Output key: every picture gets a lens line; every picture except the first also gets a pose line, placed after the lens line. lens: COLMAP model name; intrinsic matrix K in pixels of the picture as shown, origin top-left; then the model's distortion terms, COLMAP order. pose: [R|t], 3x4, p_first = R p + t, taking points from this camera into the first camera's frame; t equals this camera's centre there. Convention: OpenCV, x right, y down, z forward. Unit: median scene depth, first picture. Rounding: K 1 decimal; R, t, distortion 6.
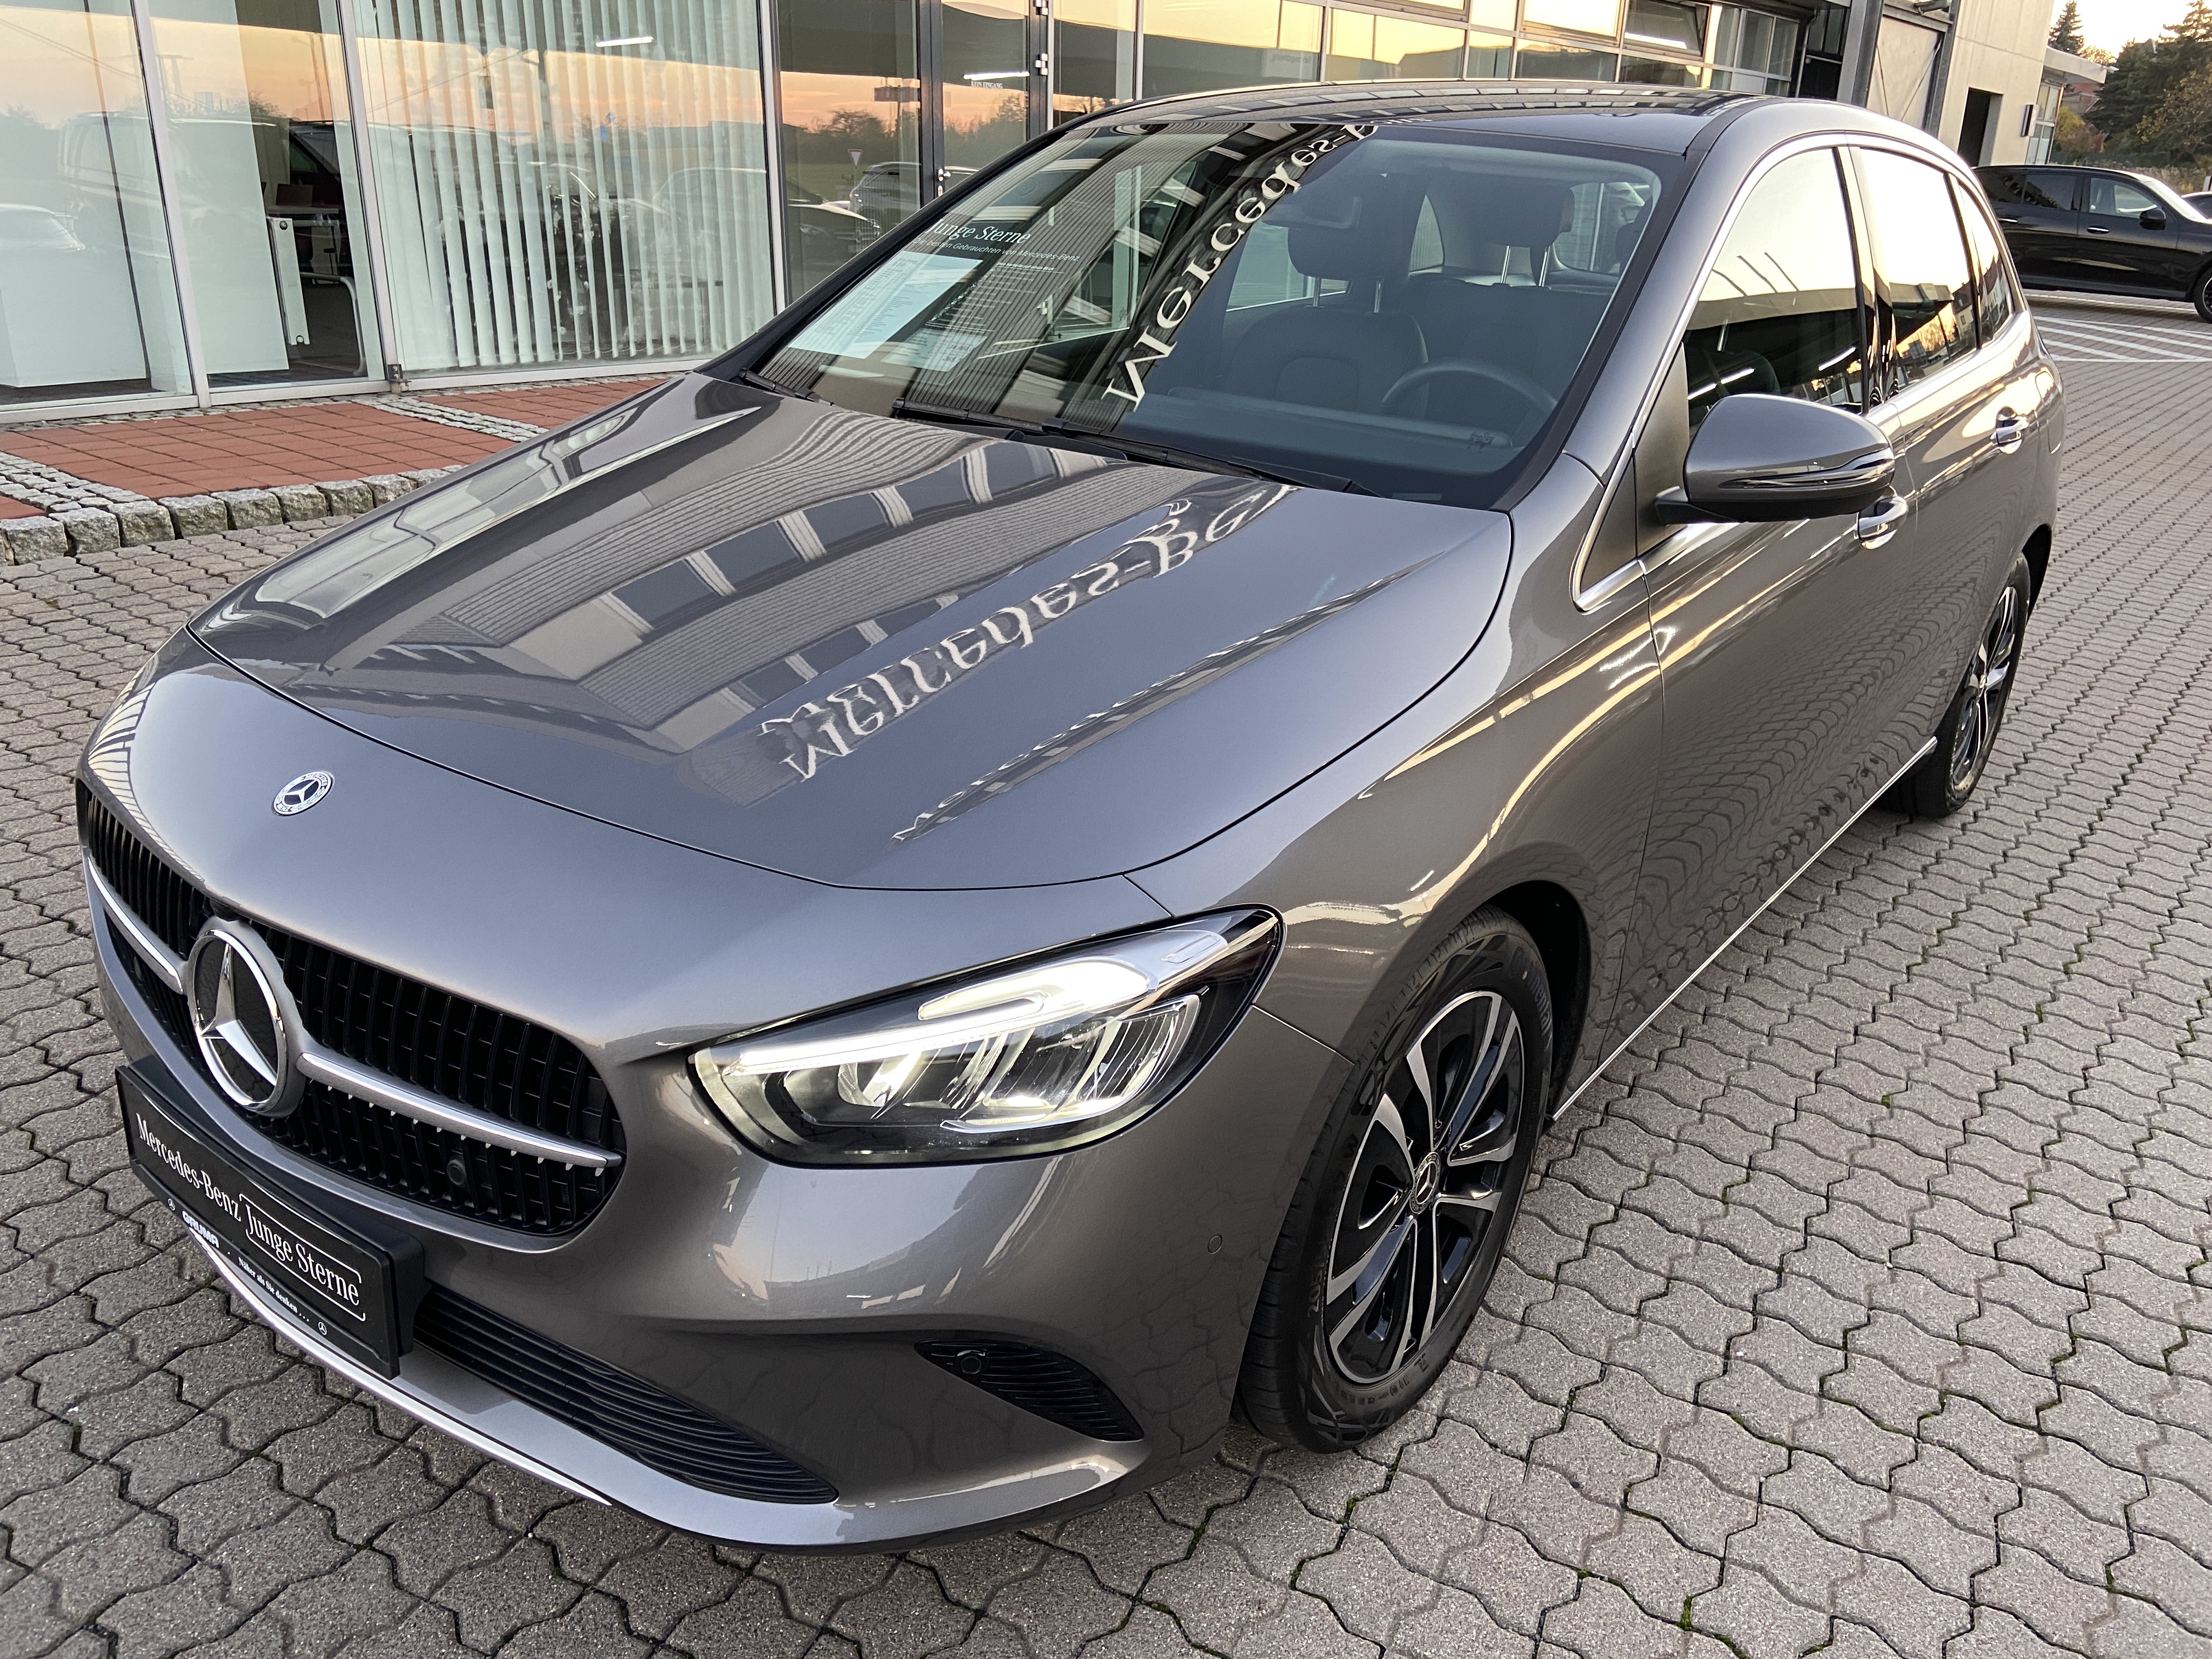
lens RADIAL K [[1653.4, 0, 1098.5], [0, 1653.4, 836.5], [0, 0, 1]] dist [0.097197, -0.120356]
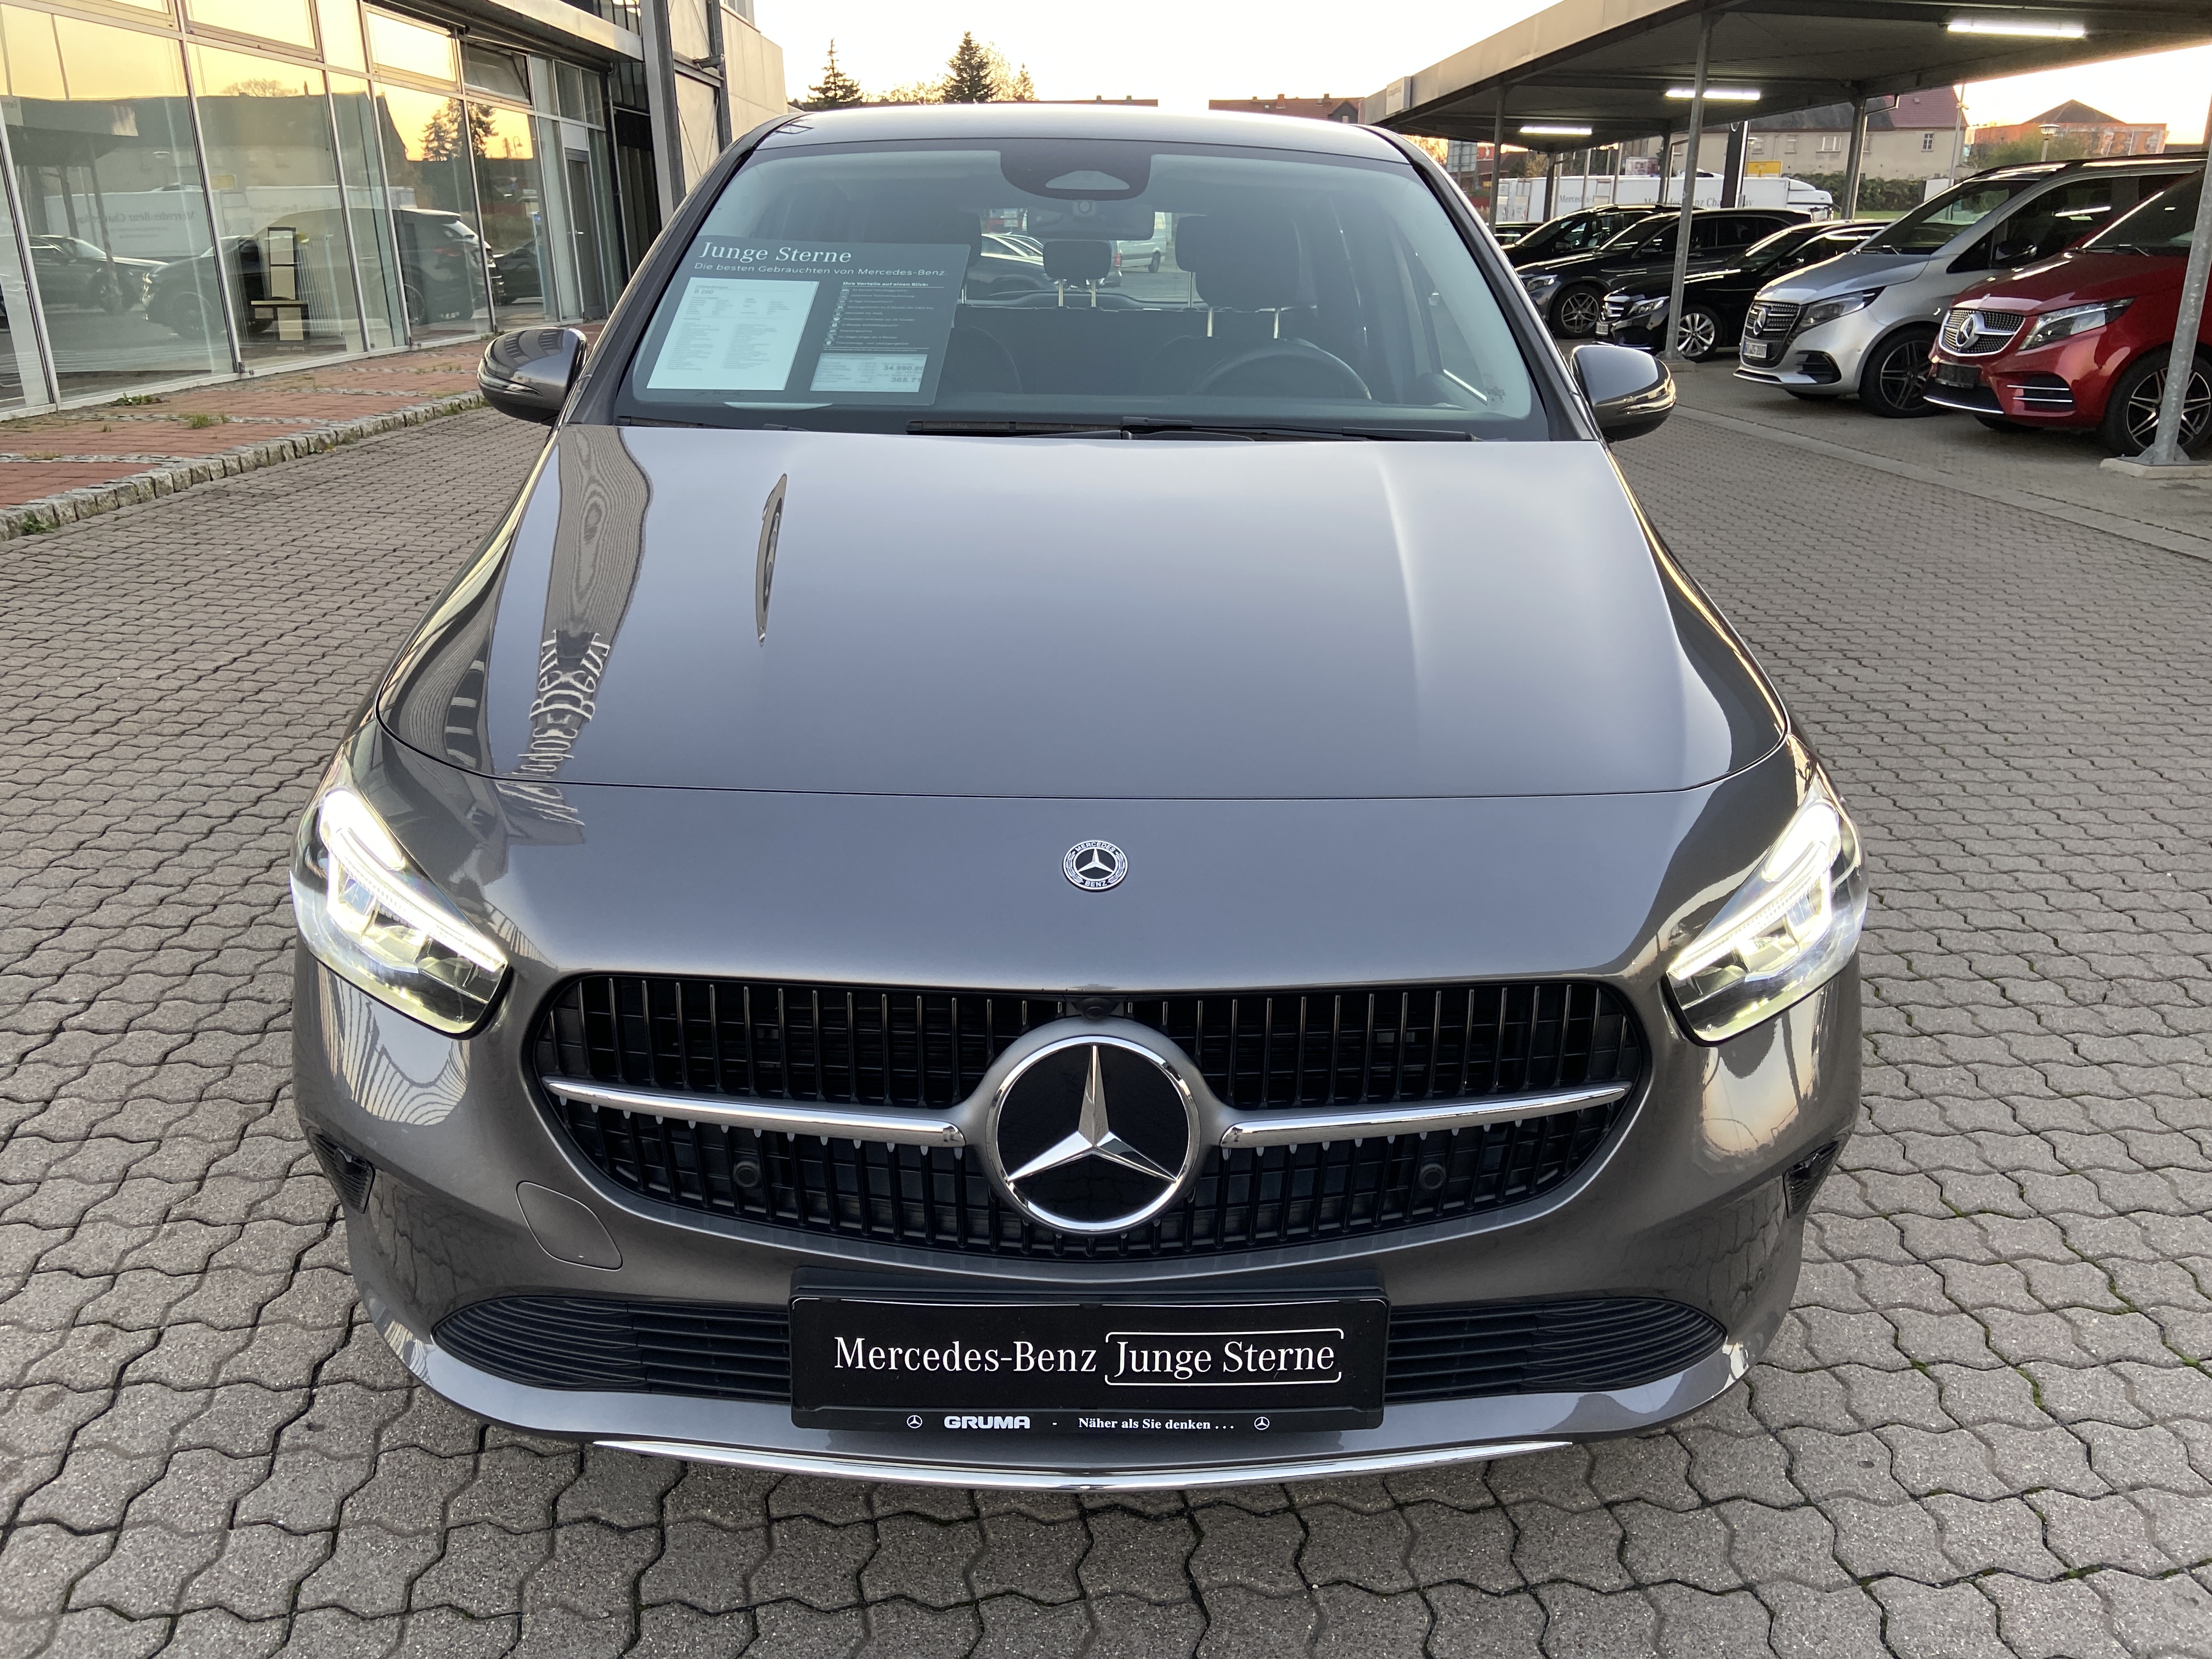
lens RADIAL K [[1681.4, 0, 1106.0], [0, 1681.4, 829.5], [0, 0, 1]] dist [0.100709, -0.125076]
pose [[0.767486, -0.234729, 0.596547, -0.701442], [0.255938, 0.965369, 0.050576, -0.061742], [-0.587759, 0.113863, 0.800983, 0.190336]]
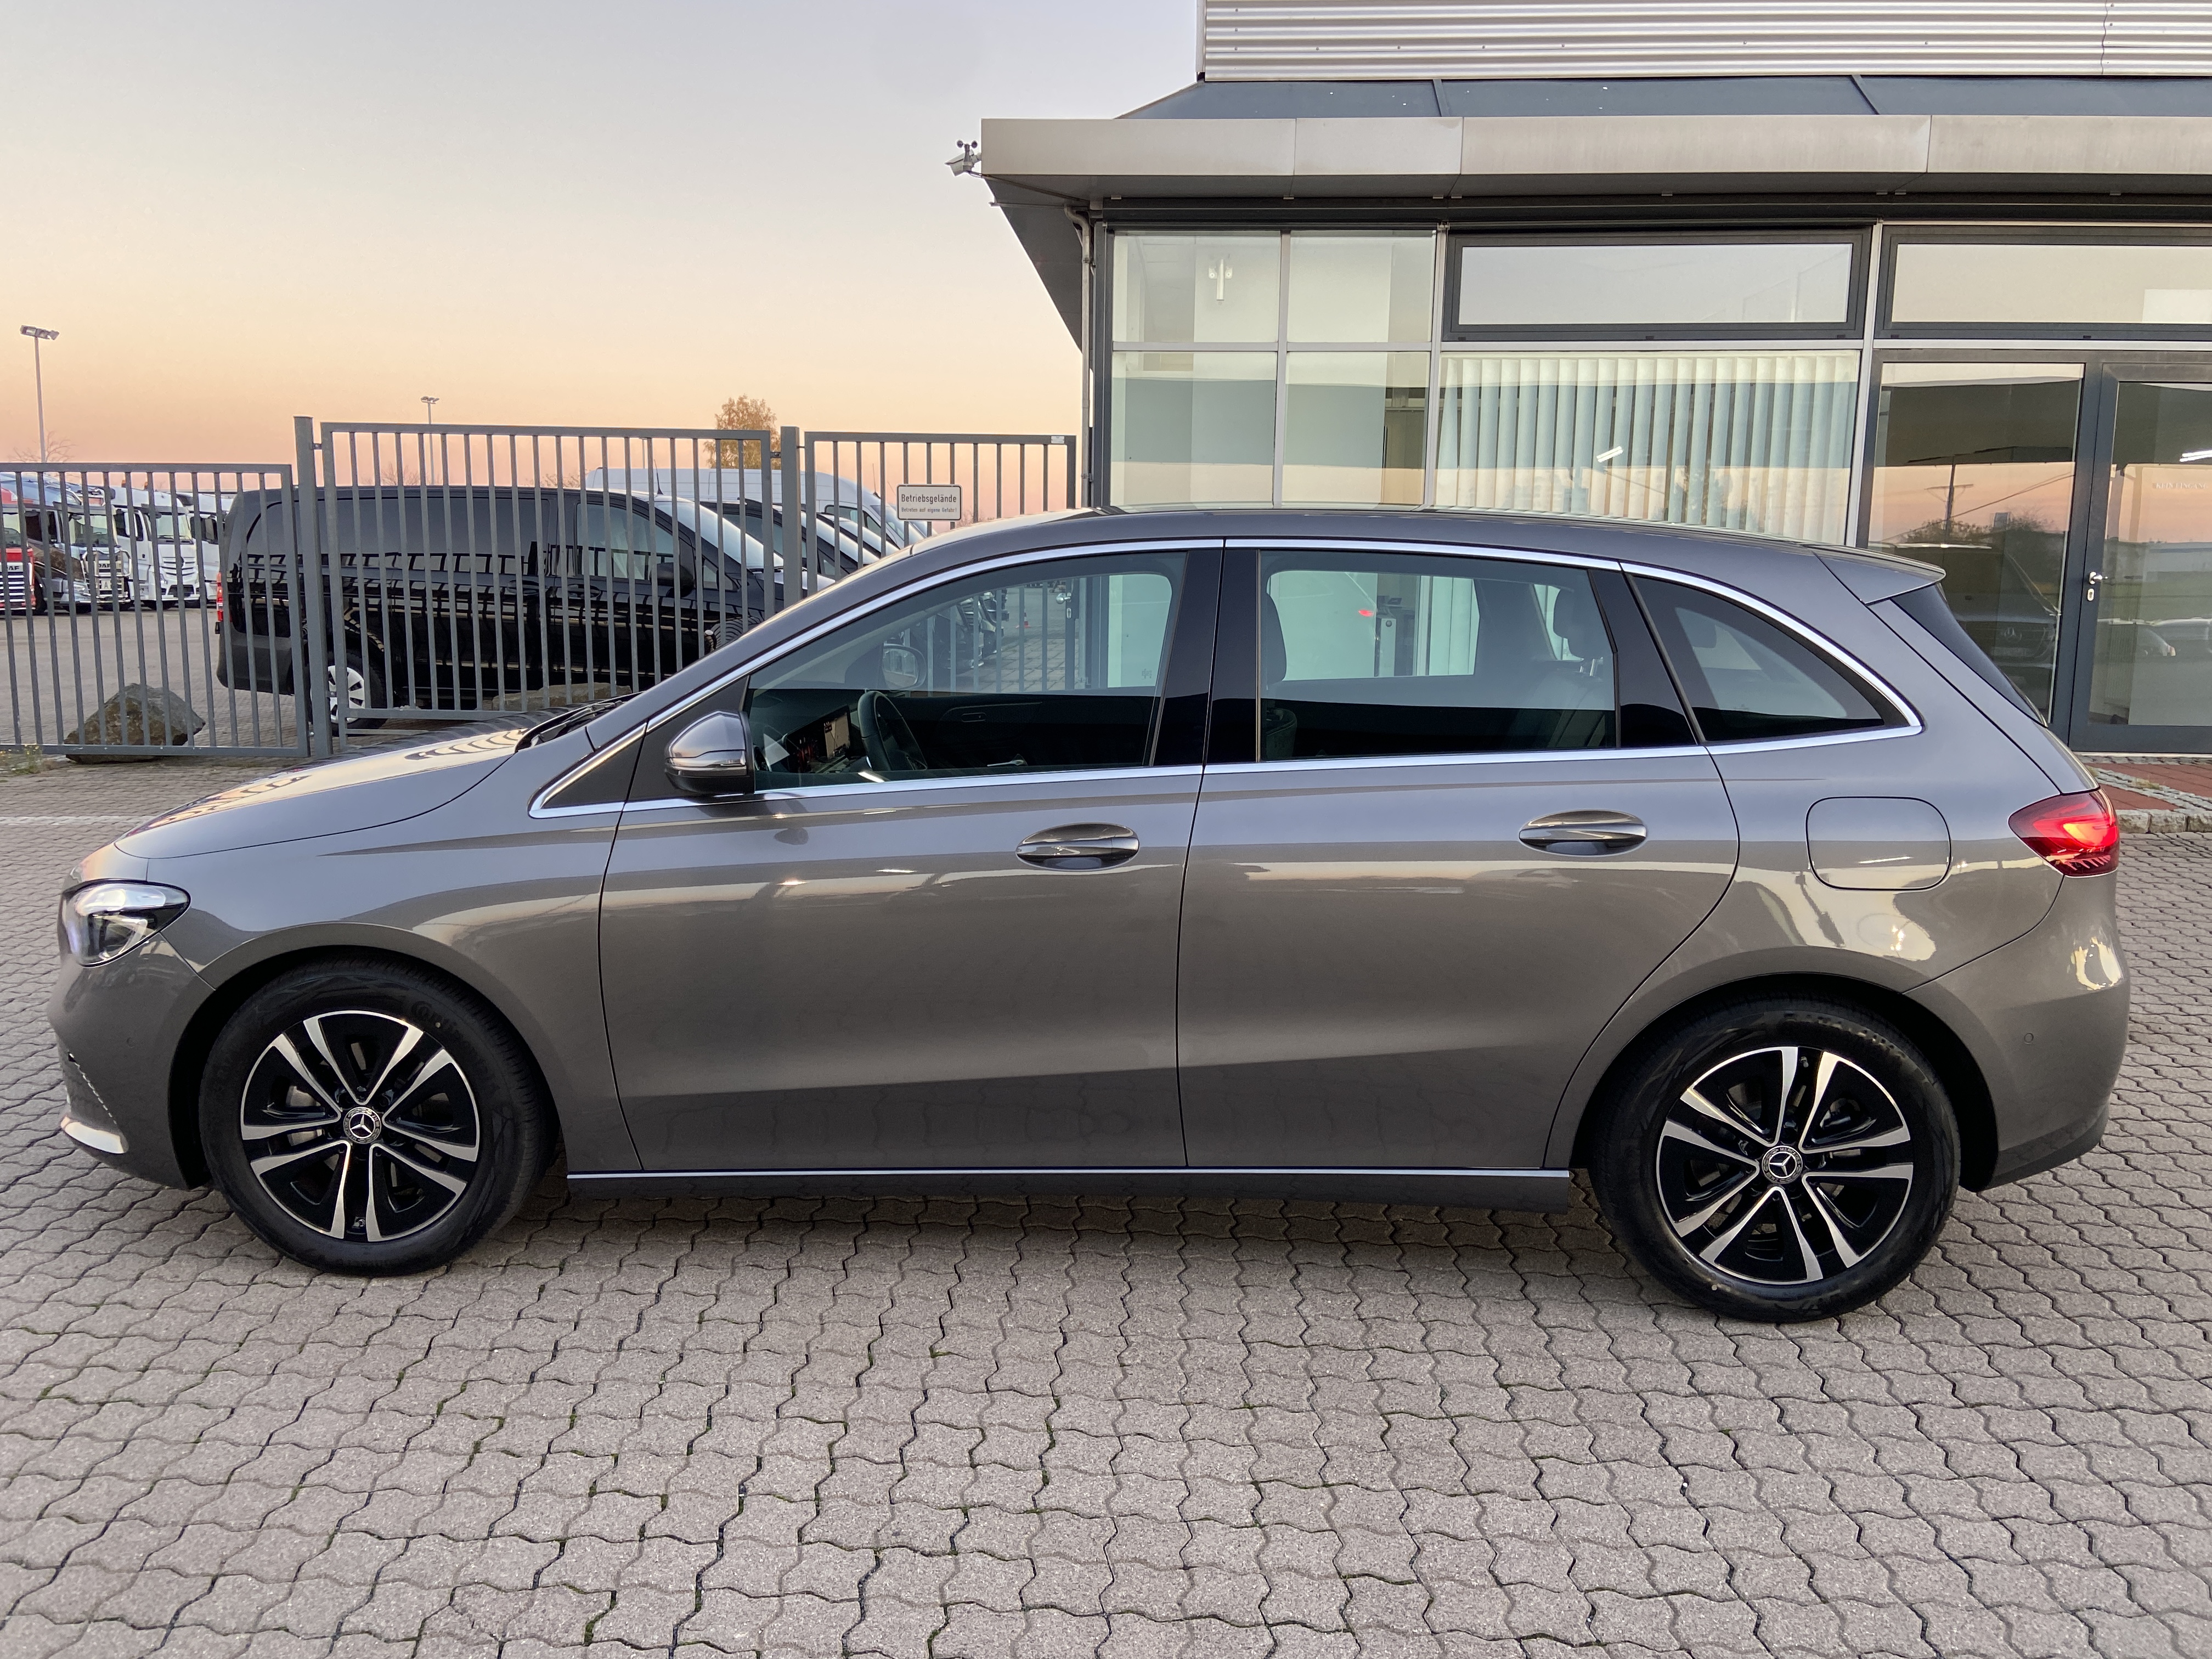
lens RADIAL K [[1681.4, 0, 1106.0], [0, 1681.4, 829.5], [0, 0, 1]] dist [0.100709, -0.125076]
pose [[0.570991, 0.117298, -0.812533, 1.636669], [-0.302883, 0.950017, -0.075700, -0.143374], [0.763041, 0.289326, 0.577979, 0.397144]]
